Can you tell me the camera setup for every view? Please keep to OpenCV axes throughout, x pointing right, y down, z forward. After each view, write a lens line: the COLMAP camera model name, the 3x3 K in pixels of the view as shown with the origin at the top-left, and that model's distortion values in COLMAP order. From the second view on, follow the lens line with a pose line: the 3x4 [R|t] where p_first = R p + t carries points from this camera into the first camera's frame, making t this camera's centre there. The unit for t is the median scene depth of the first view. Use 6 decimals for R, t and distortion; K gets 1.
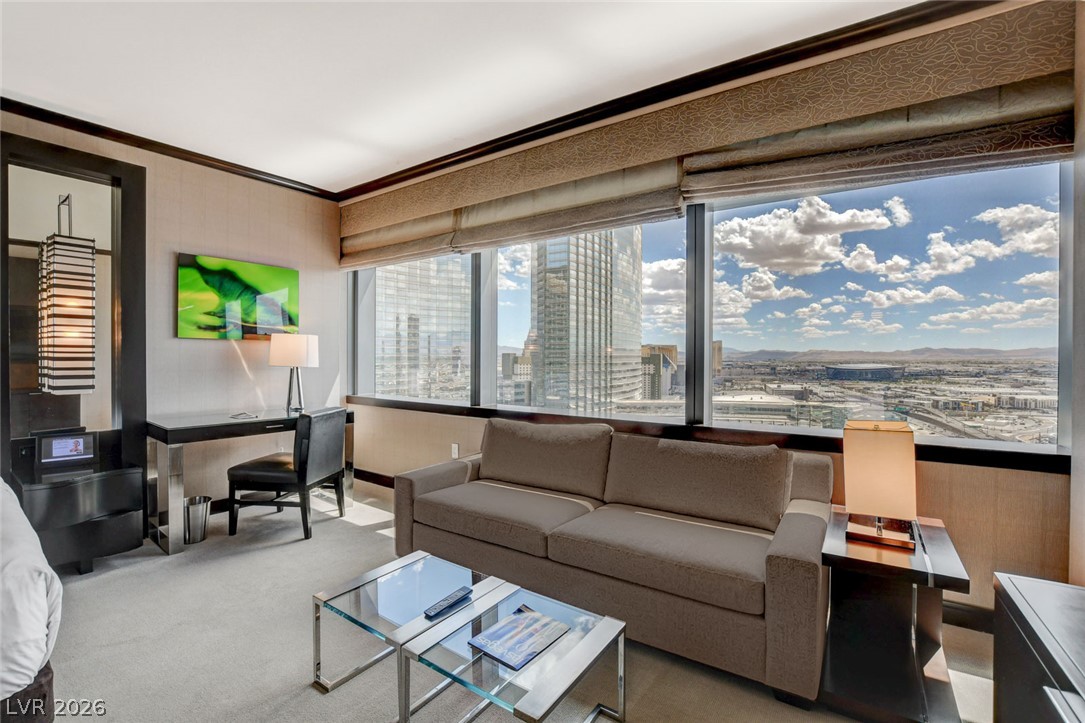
lens RADIAL K [[475.4, 0, 548.8], [0, 475.4, 358.6], [0, 0, 1]] dist [-0.020257, 0.004896]
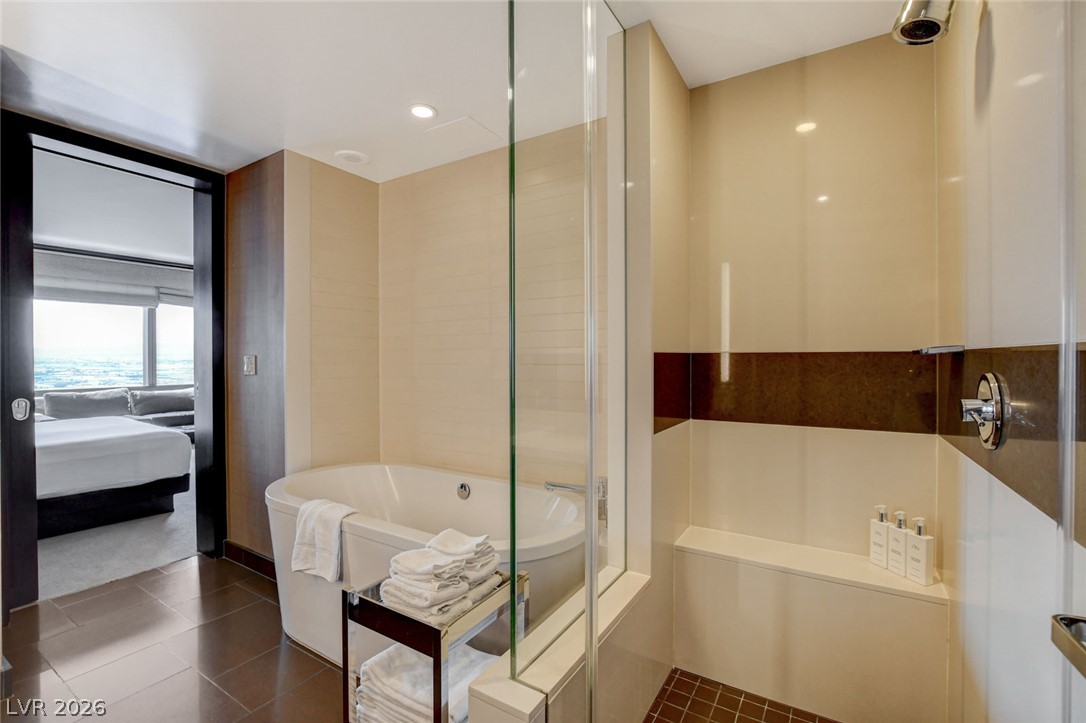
lens RADIAL K [[475.8, 0, 533.7], [0, 475.8, 359.9], [0, 0, 1]] dist [-0.020257, 0.004896]
pose [[-0.005229, -0.007043, 0.999962, -0.347062], [0.002416, 0.999972, 0.007056, -0.002554], [-0.999983, 0.002452, -0.005212, -0.163071]]
